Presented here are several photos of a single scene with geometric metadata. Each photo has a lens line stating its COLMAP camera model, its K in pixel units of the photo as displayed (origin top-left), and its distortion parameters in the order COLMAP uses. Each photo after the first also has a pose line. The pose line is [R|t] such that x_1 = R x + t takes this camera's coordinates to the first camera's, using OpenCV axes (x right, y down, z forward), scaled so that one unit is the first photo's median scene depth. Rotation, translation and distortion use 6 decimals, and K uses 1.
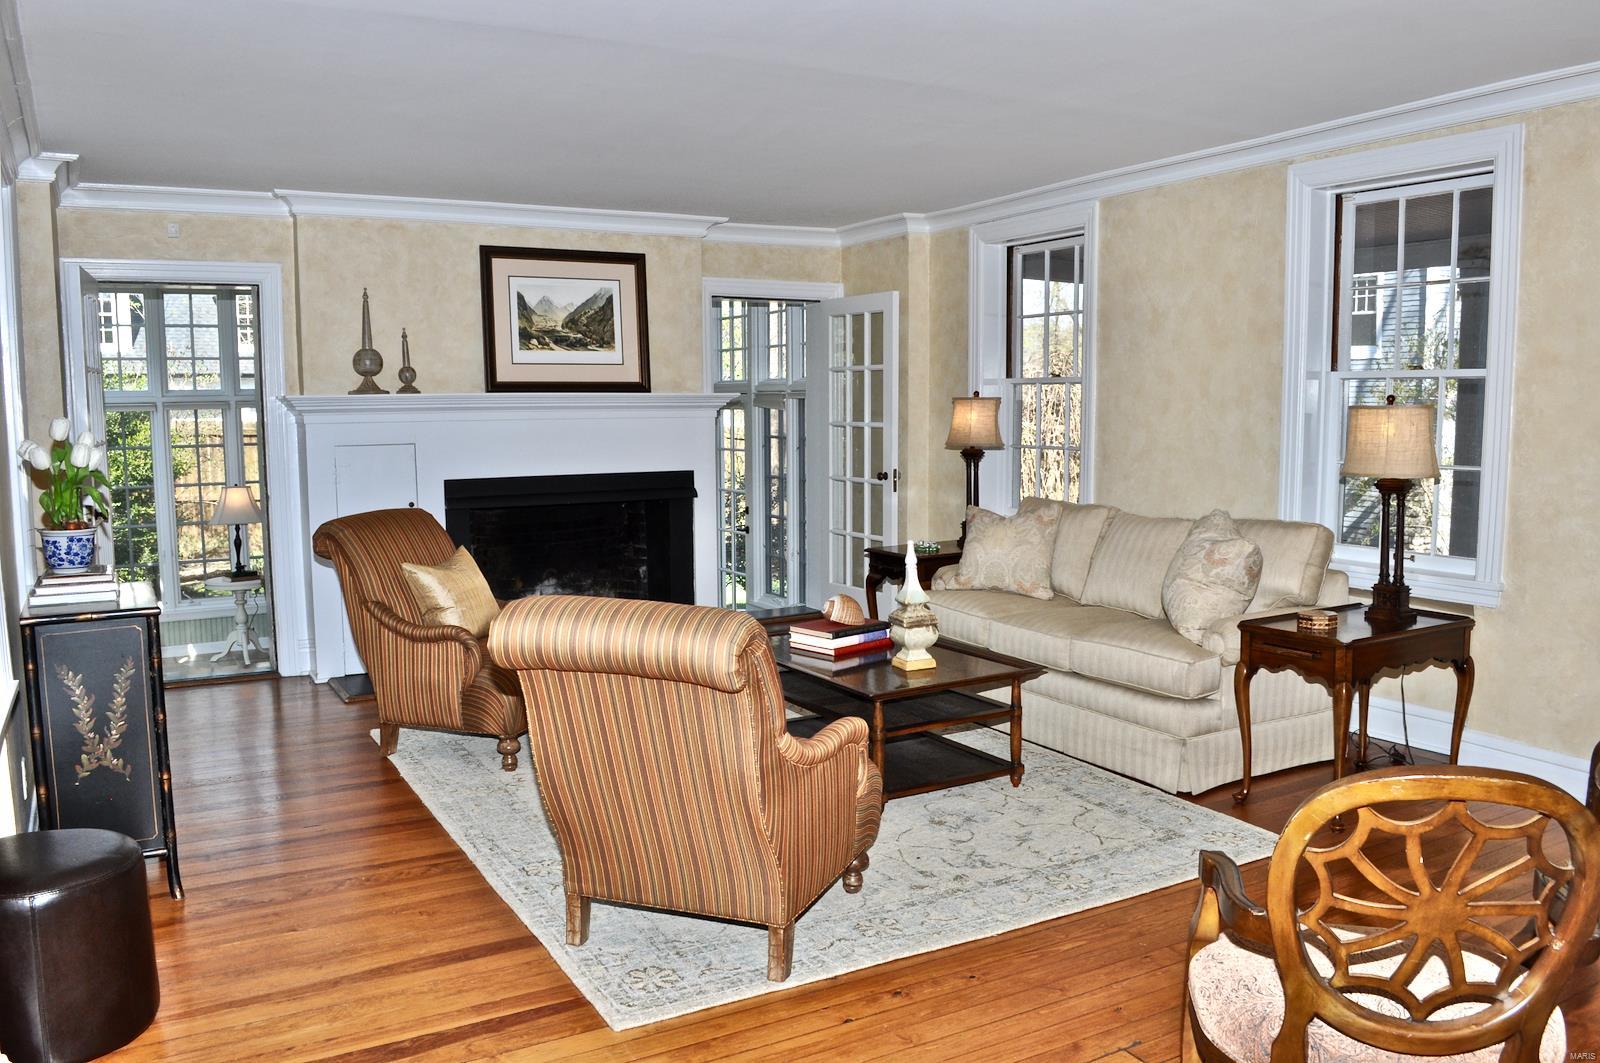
lens RADIAL K [[1300.0, 0, 810.3], [0, 1300.0, 530.0], [0, 0, 1]] dist [0.002441, 0.005049]
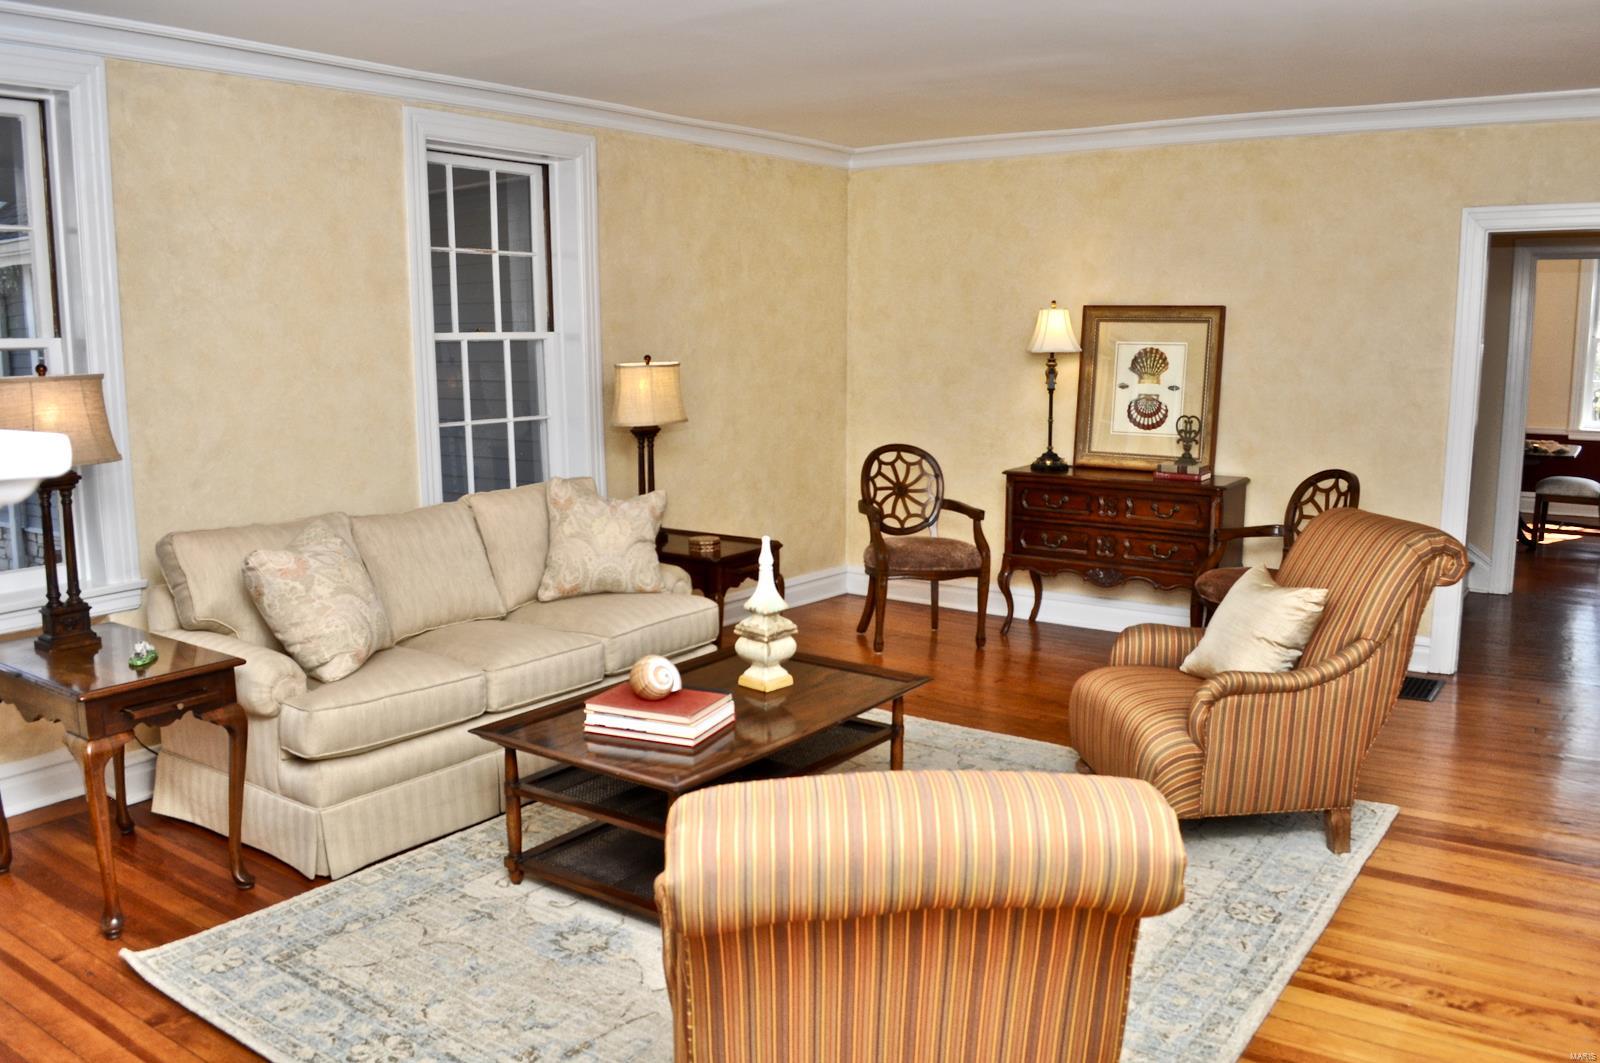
lens RADIAL K [[1300.0, 0, 810.3], [0, 1300.0, 530.0], [0, 0, 1]] dist [0.002441, 0.005049]
pose [[-0.415790, -0.125510, 0.900758, -0.637321], [0.115820, 0.975060, 0.189325, -0.136340], [-0.902056, 0.183045, -0.390884, 1.209909]]
